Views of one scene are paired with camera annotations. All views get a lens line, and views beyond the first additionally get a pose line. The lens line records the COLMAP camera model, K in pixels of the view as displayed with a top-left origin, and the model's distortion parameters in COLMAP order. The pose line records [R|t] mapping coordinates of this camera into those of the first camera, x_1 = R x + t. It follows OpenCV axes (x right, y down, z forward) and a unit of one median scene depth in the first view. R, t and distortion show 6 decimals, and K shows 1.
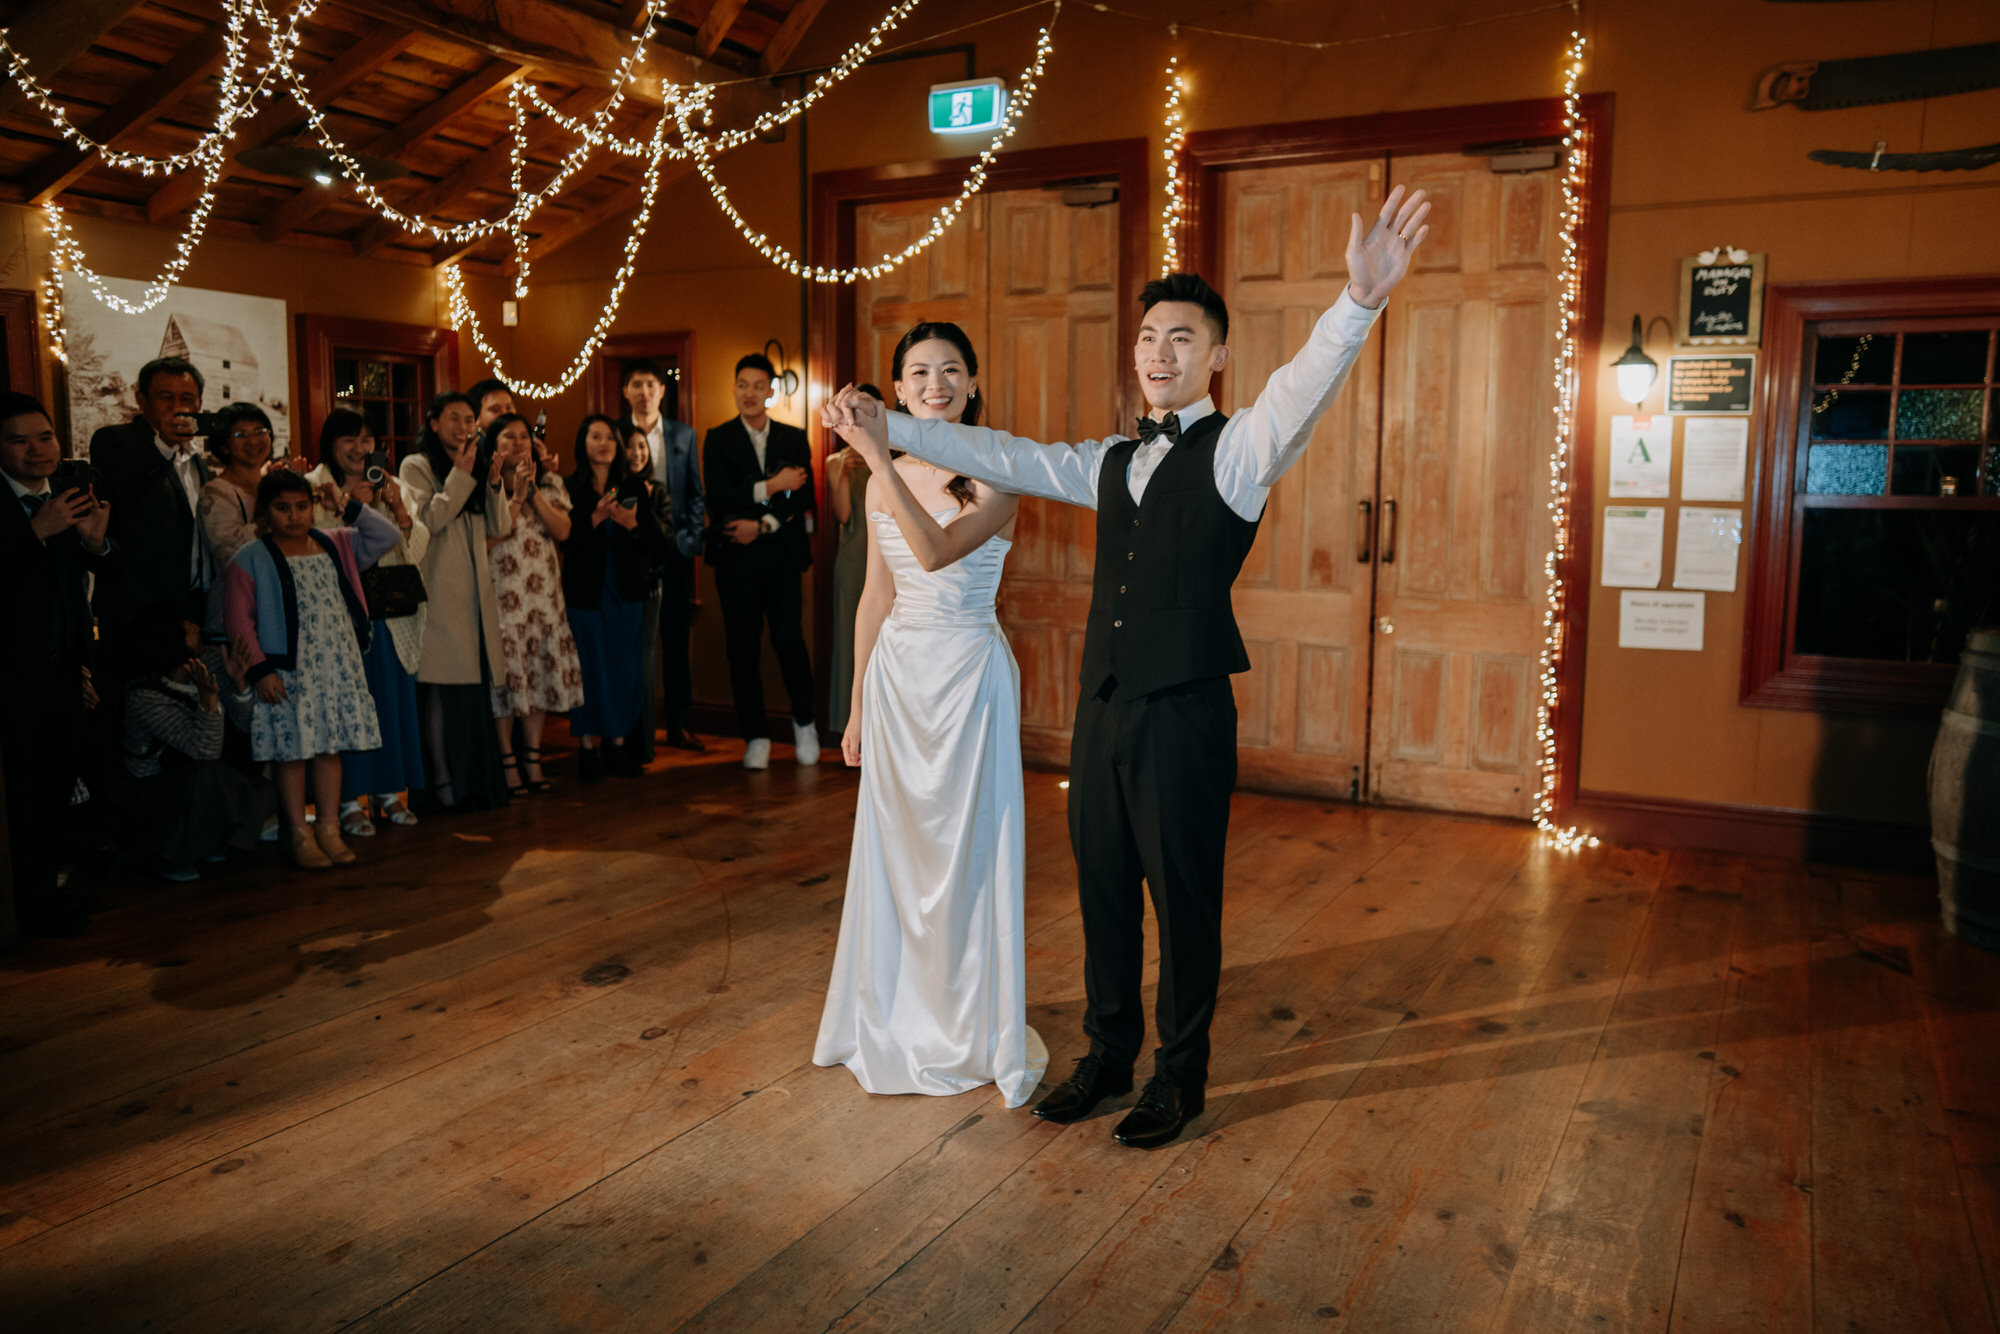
lens RADIAL K [[1312.6, 0, 994.3], [0, 1312.6, 679.8], [0, 0, 1]] dist [-0.111432, 0.072098]
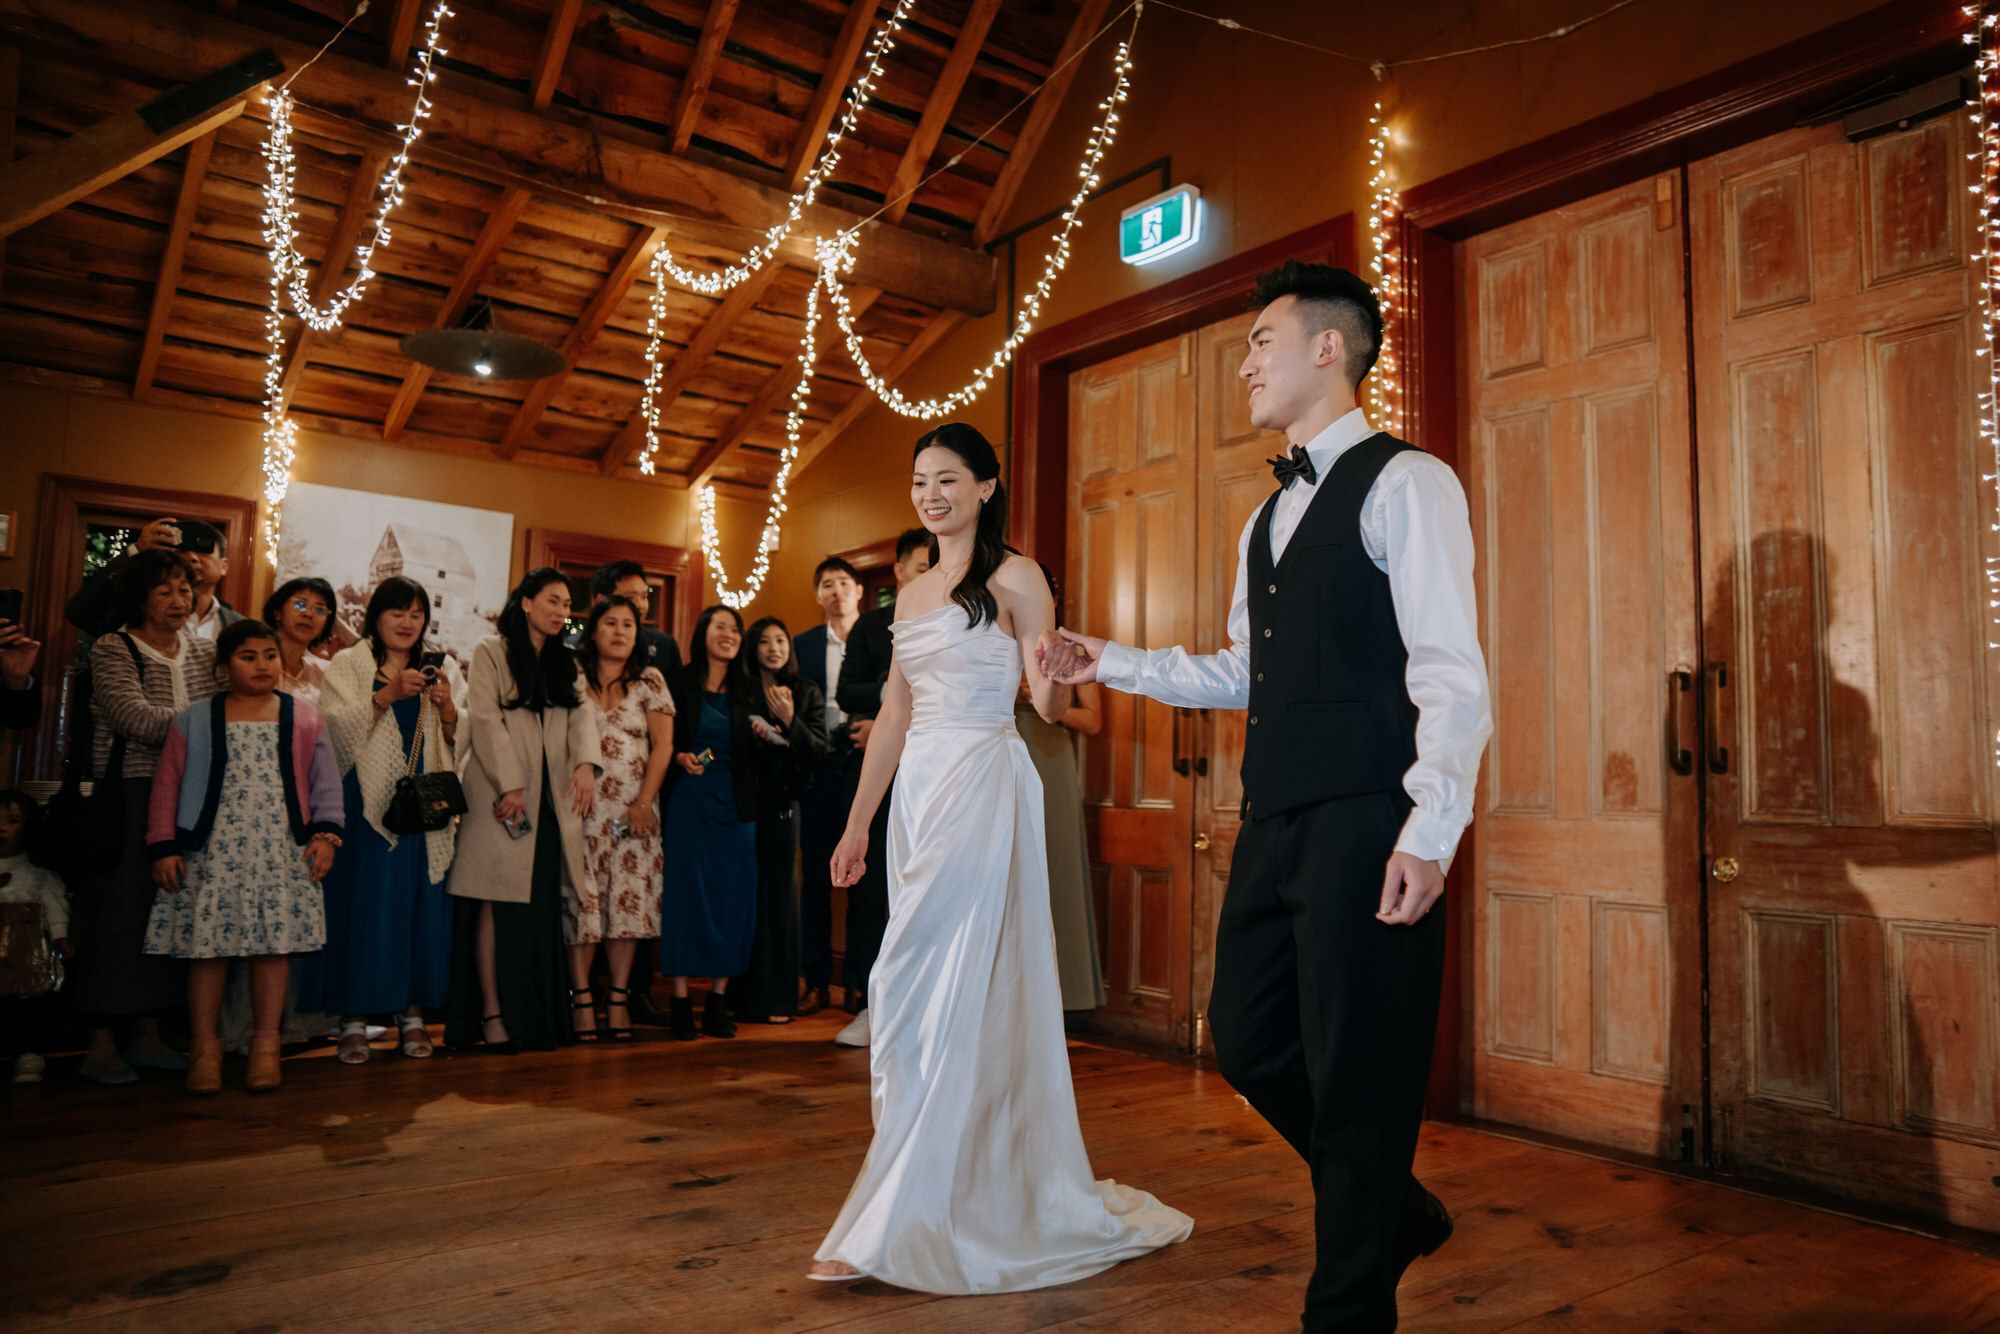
lens RADIAL K [[1312.6, 0, 994.3], [0, 1312.6, 679.8], [0, 0, 1]] dist [-0.111432, 0.072098]
pose [[0.931015, -0.015608, -0.364648, 0.188117], [-0.065846, 0.975509, -0.209874, 0.017613], [0.358993, 0.219406, 0.907185, 0.294072]]
